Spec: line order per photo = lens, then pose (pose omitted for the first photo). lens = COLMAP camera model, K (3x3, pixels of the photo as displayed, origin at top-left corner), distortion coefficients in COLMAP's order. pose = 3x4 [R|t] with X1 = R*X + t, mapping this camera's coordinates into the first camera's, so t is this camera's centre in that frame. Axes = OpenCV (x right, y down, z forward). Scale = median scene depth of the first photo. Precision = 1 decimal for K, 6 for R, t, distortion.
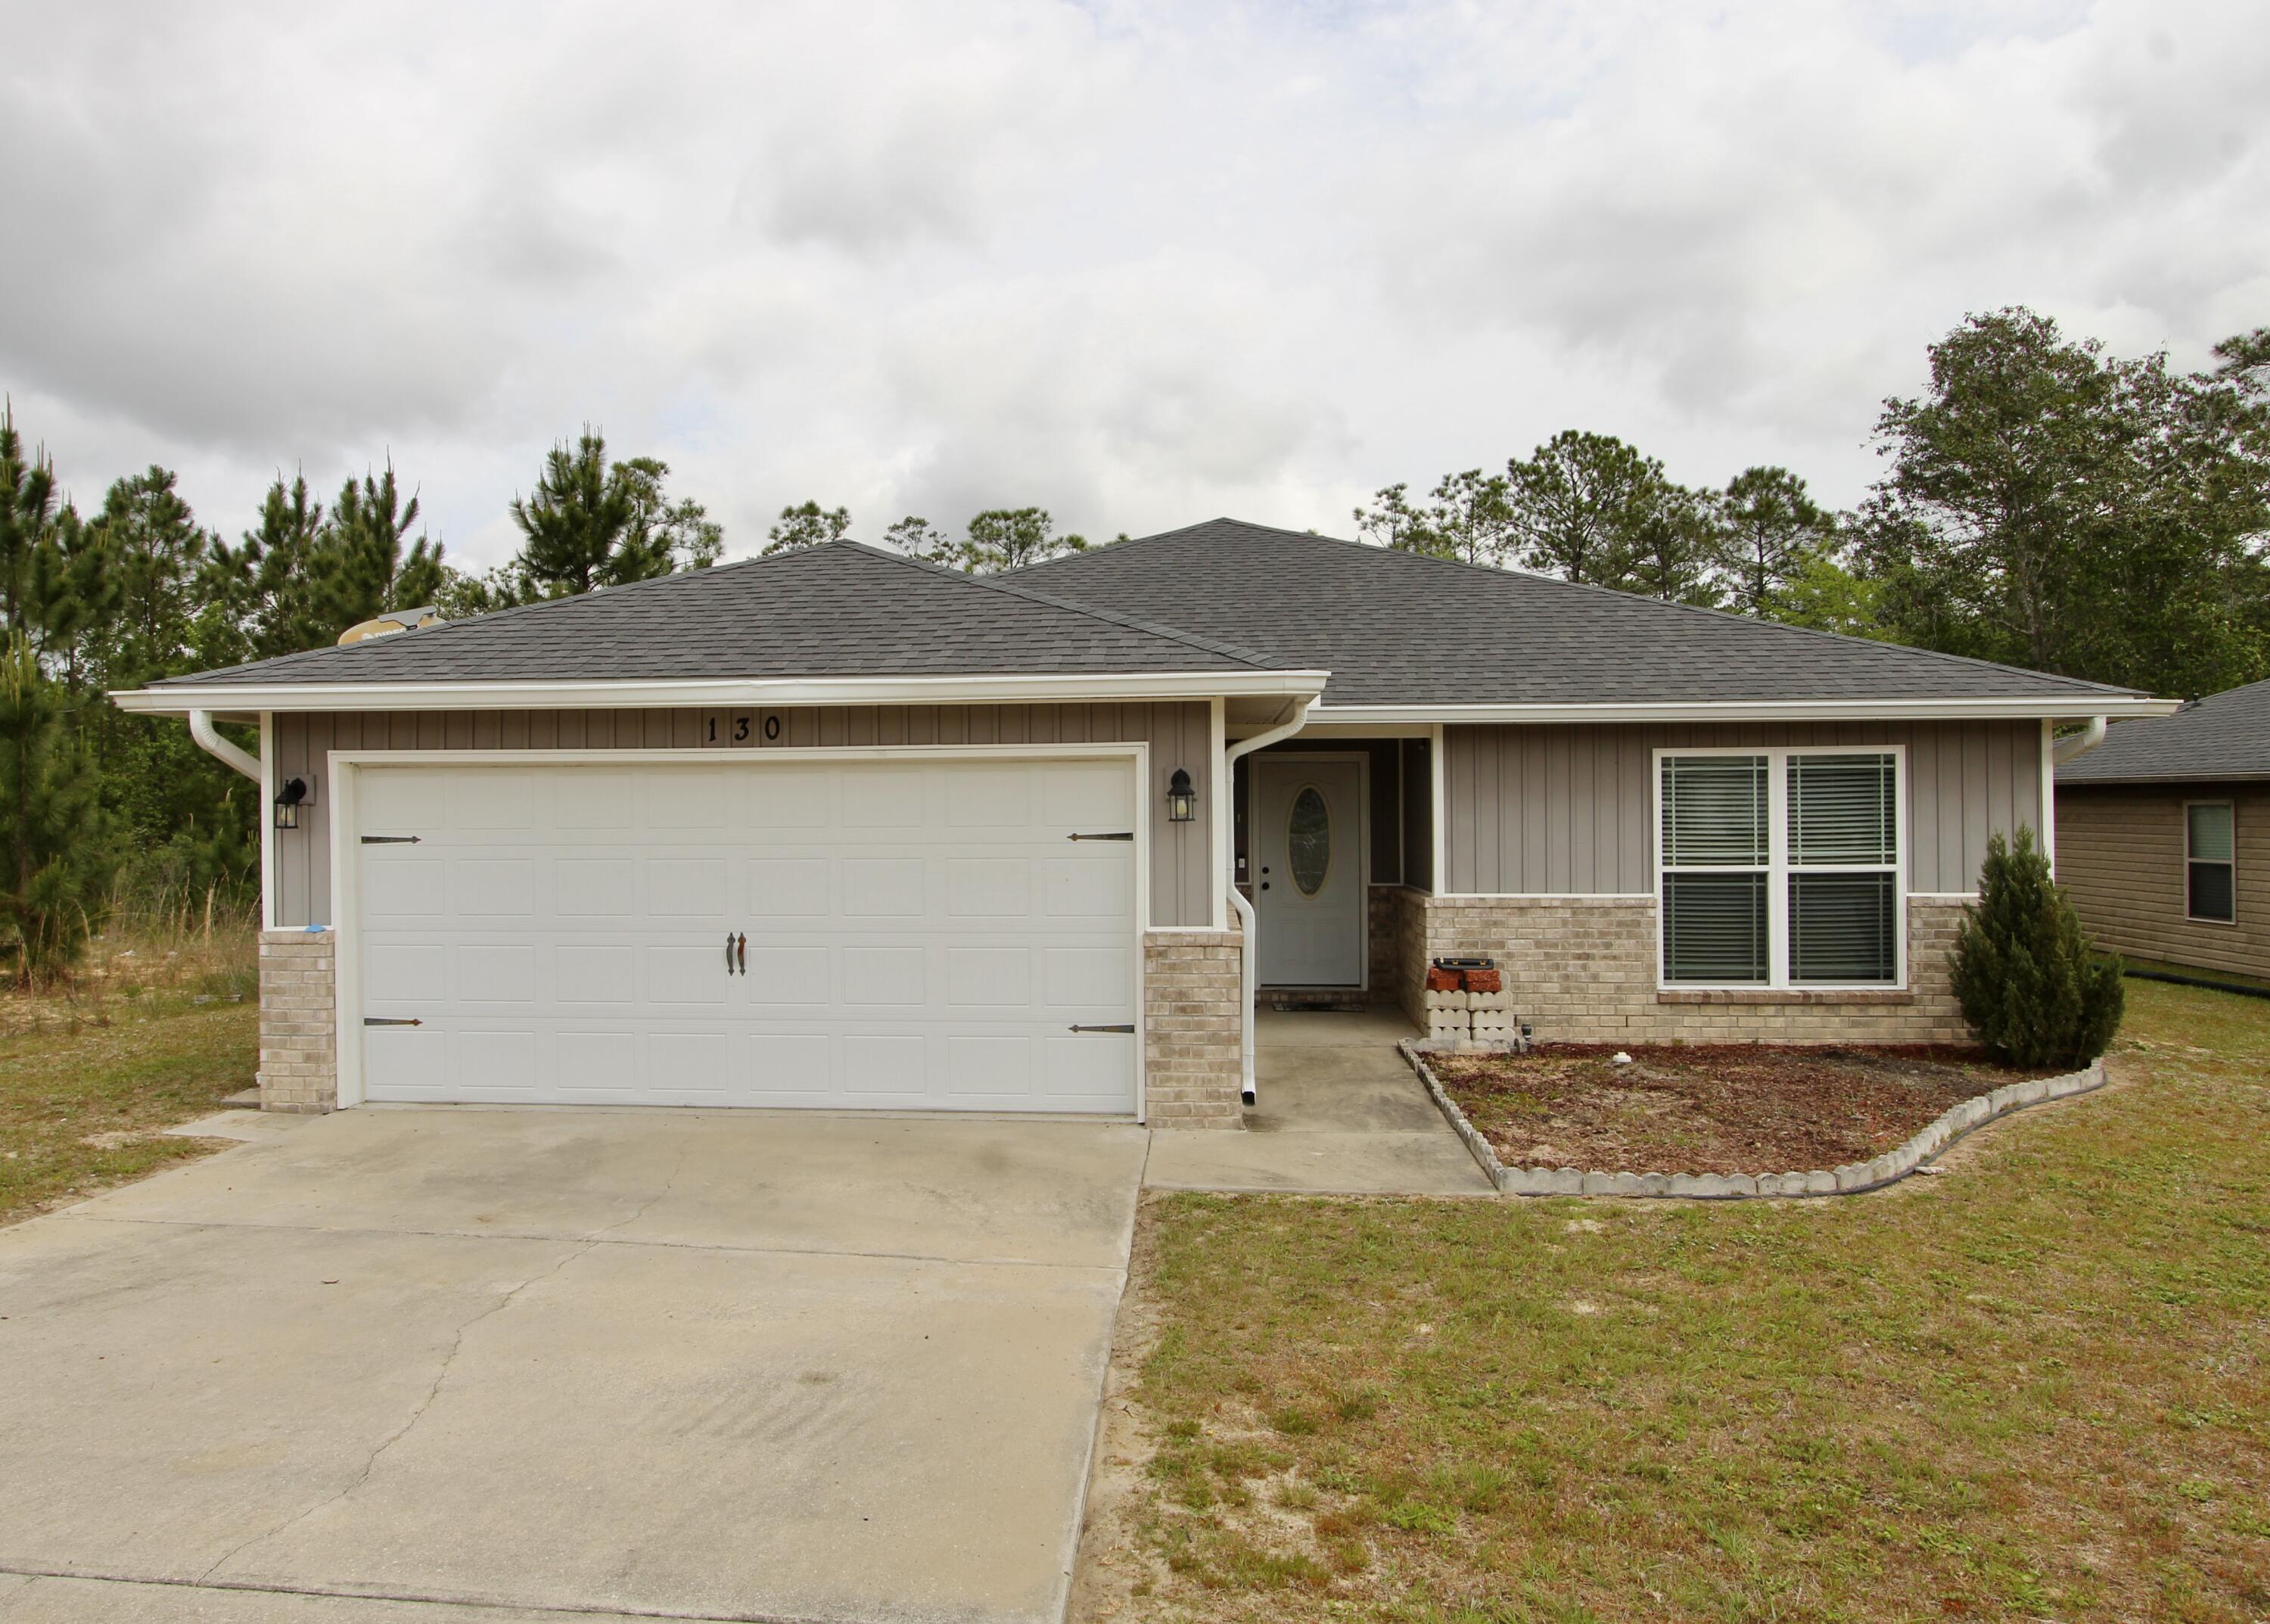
lens RADIAL K [[1473.3, 0, 1058.0], [0, 1473.3, 811.1], [0, 0, 1]] dist [-0.025069, 0.021561]
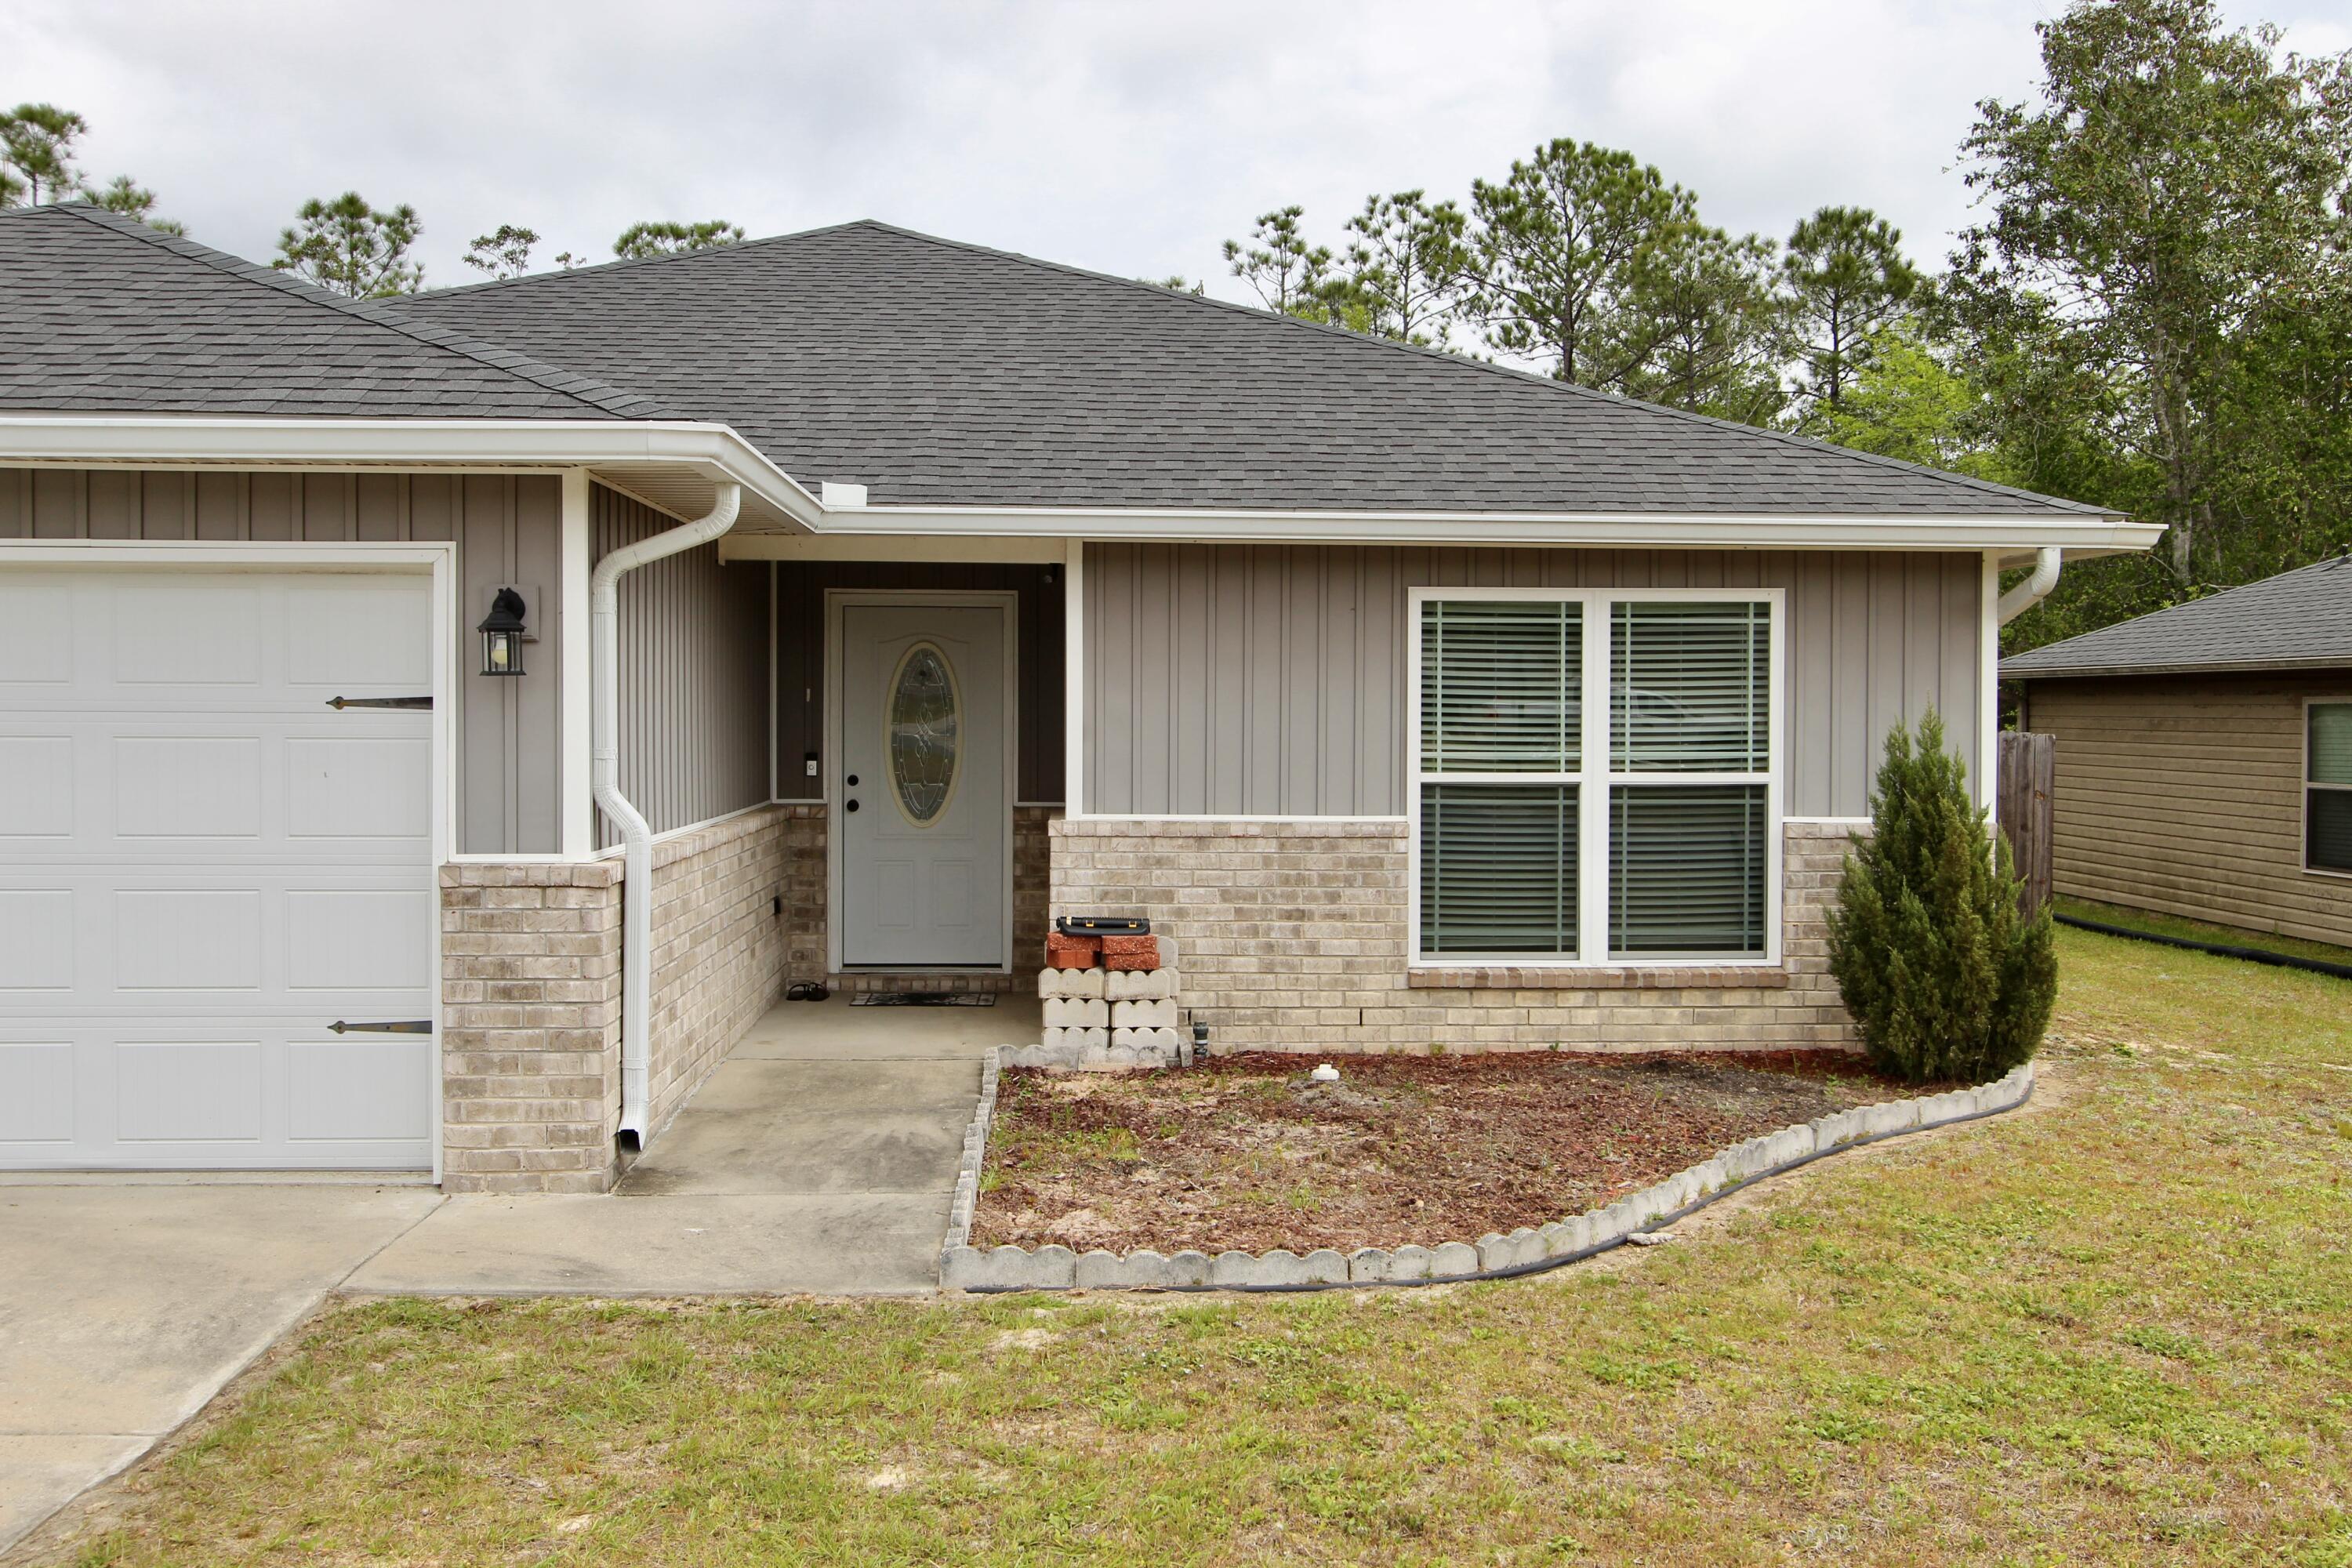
lens RADIAL K [[2269.6, 0, 1176.0], [0, 2269.6, 784.0], [0, 0, 1]] dist [-0.026786, 0.103429]
pose [[0.990014, 0.008339, 0.140723, 0.169896], [-0.012404, 0.999530, 0.028035, 0.016217], [-0.140423, -0.029501, 0.989652, 0.044398]]
